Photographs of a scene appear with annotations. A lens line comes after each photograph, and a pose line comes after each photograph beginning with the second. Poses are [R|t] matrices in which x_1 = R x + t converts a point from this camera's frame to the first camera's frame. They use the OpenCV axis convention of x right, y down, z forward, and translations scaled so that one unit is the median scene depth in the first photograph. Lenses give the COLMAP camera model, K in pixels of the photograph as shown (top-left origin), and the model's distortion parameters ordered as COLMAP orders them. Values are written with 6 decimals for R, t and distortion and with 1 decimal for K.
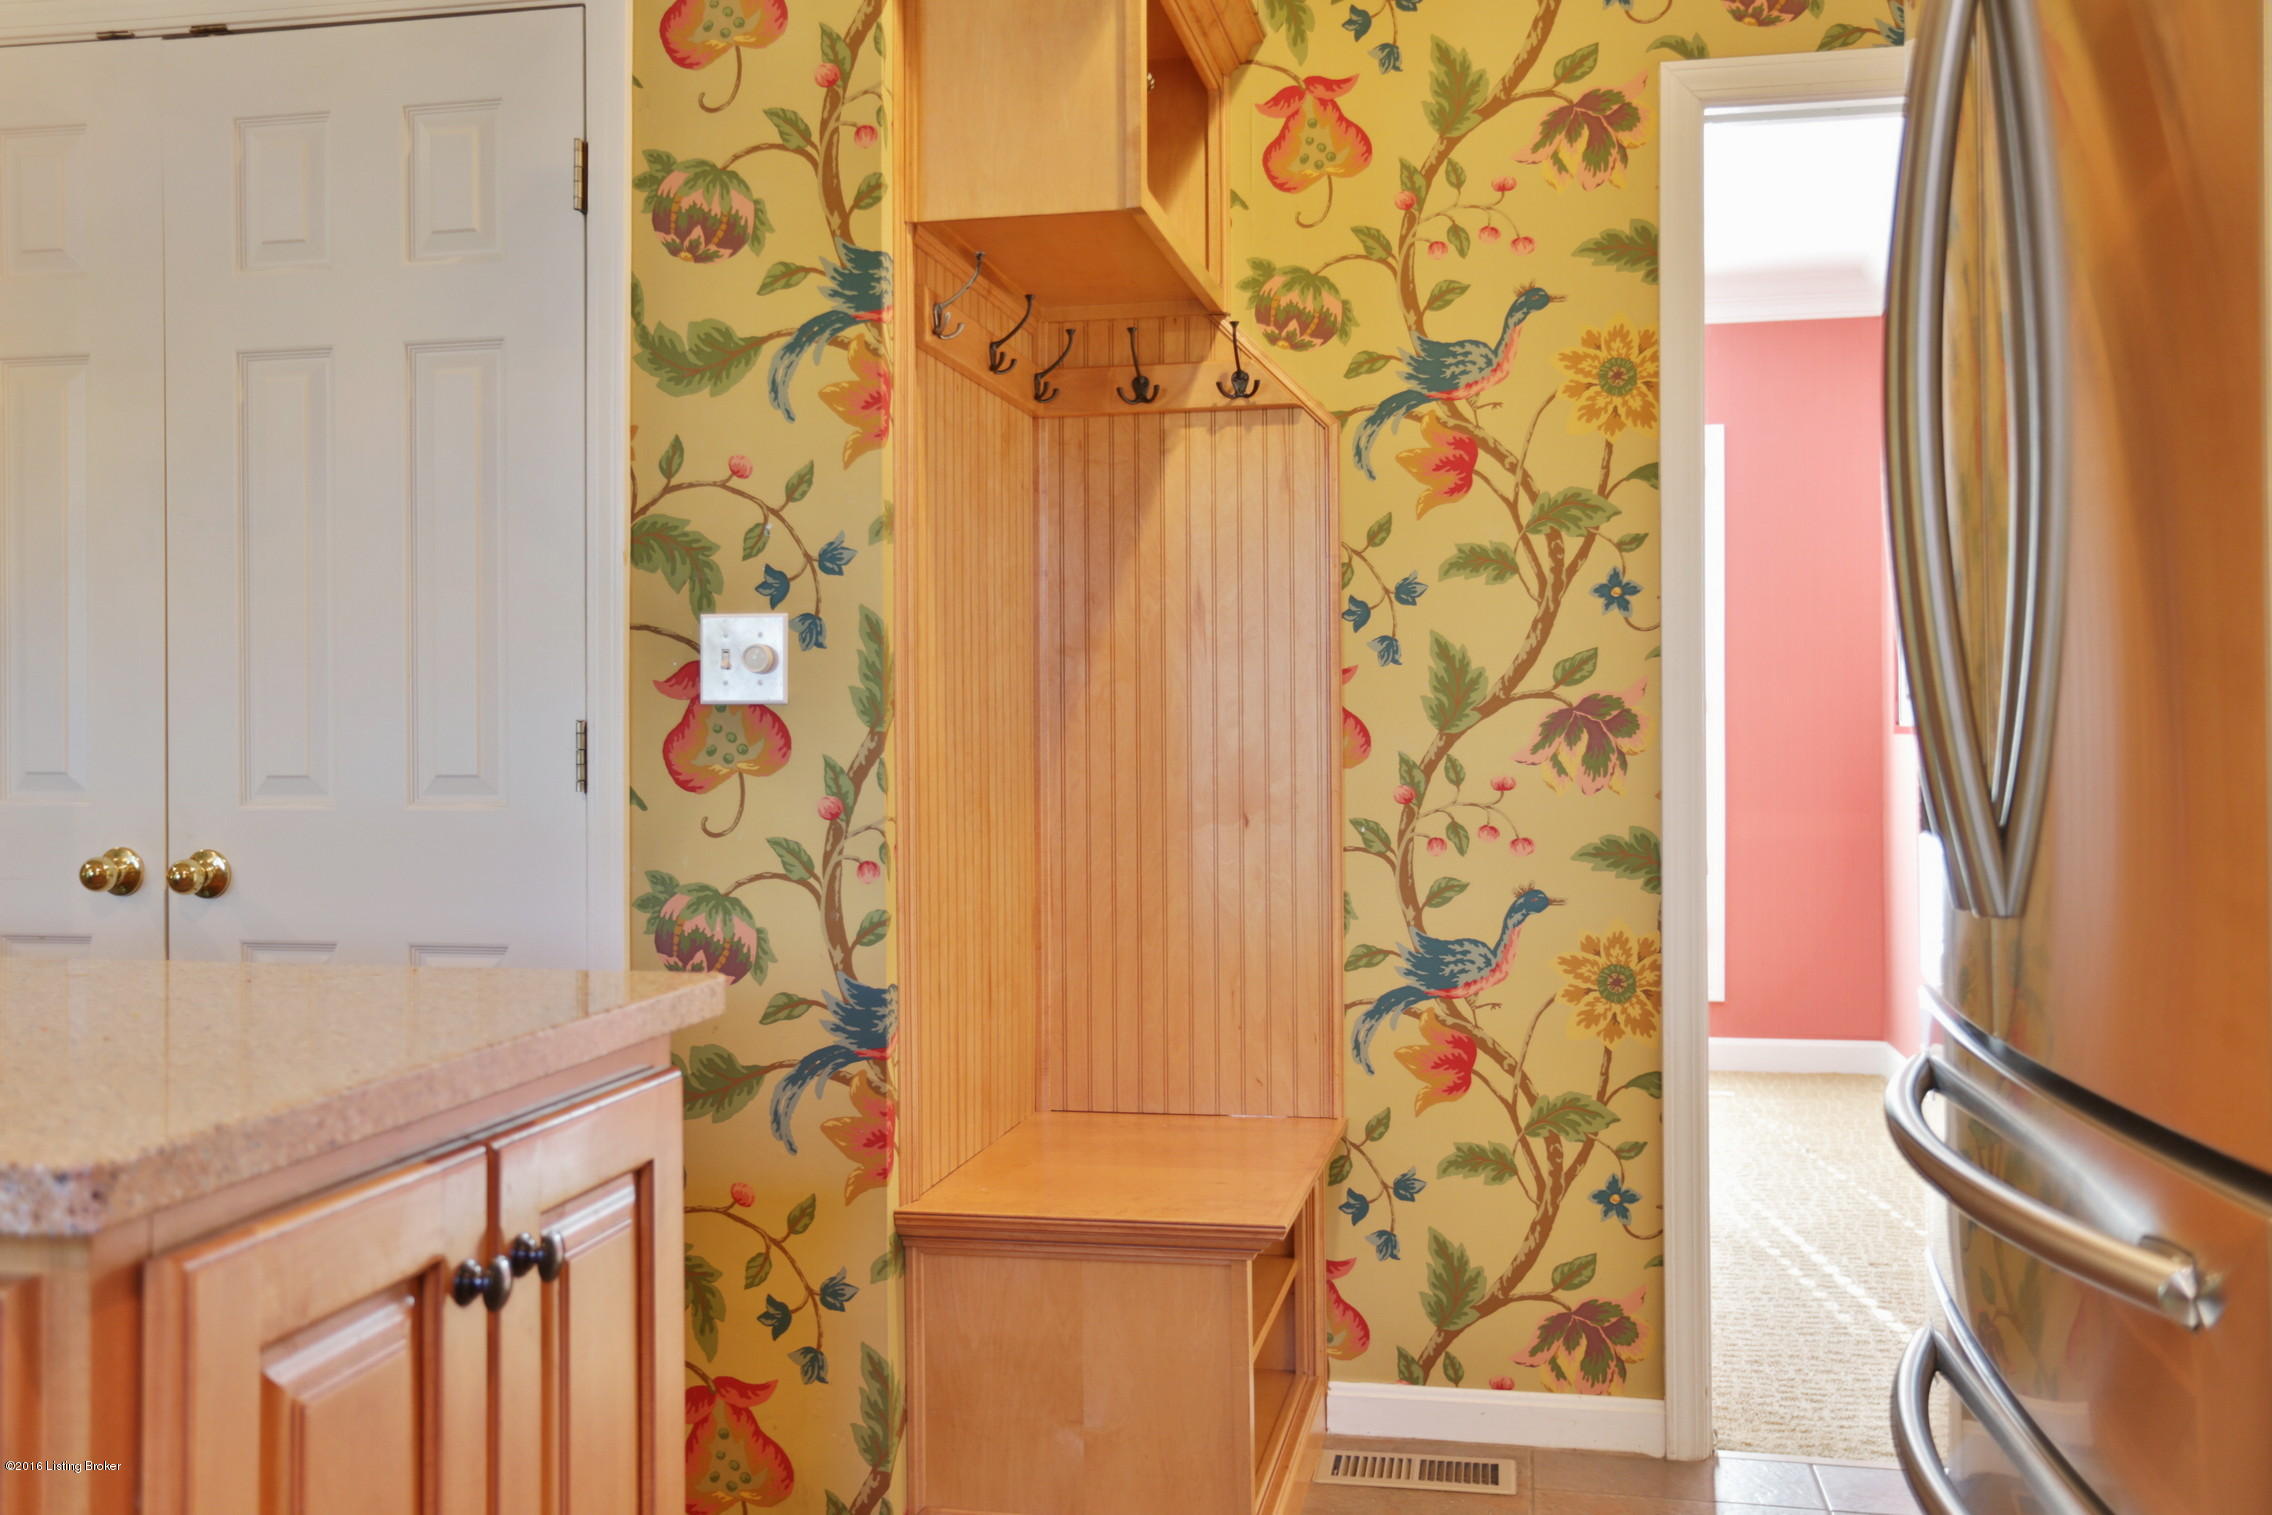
lens RADIAL K [[2103.0, 0, 1136.0], [0, 2103.0, 757.5], [0, 0, 1]] dist [0.001981, 0.004774]
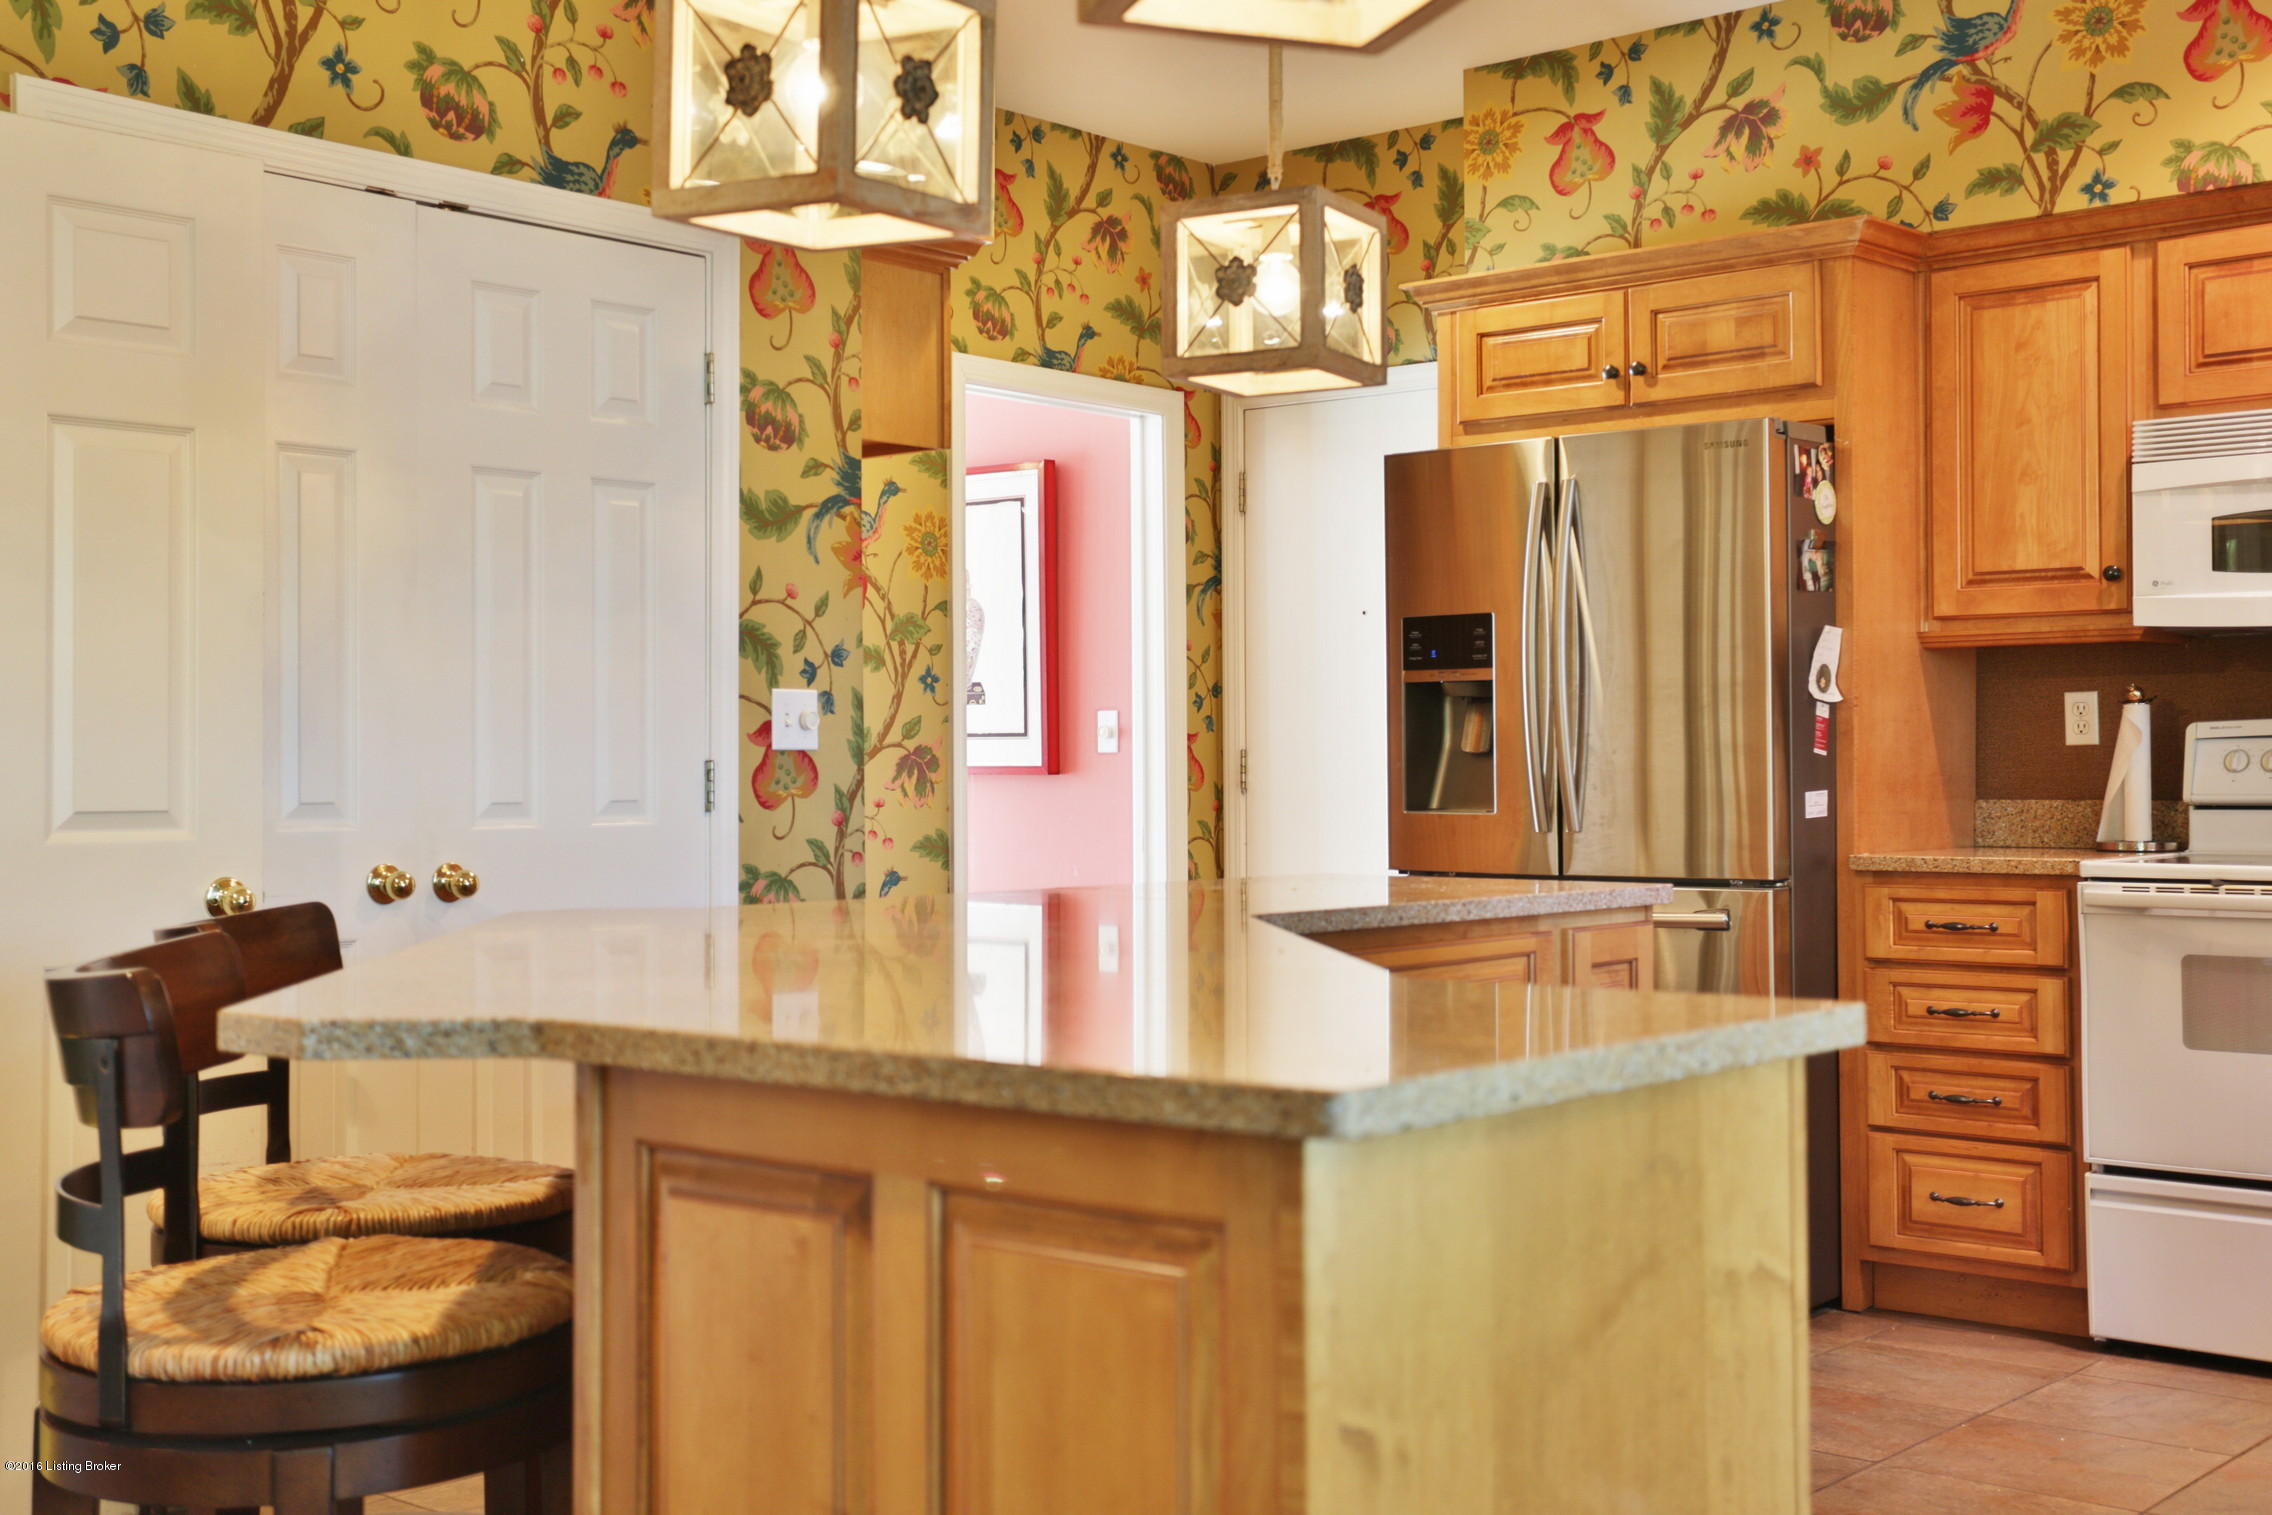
lens RADIAL K [[2615.8, 0, 1136.0], [0, 2615.8, 757.5], [0, 0, 1]] dist [0.113924, 0.040674]
pose [[0.497366, 0.005070, 0.867526, -1.675807], [0.008372, 0.999908, -0.010644, 0.001629], [-0.867500, 0.012557, 0.497278, -0.135543]]
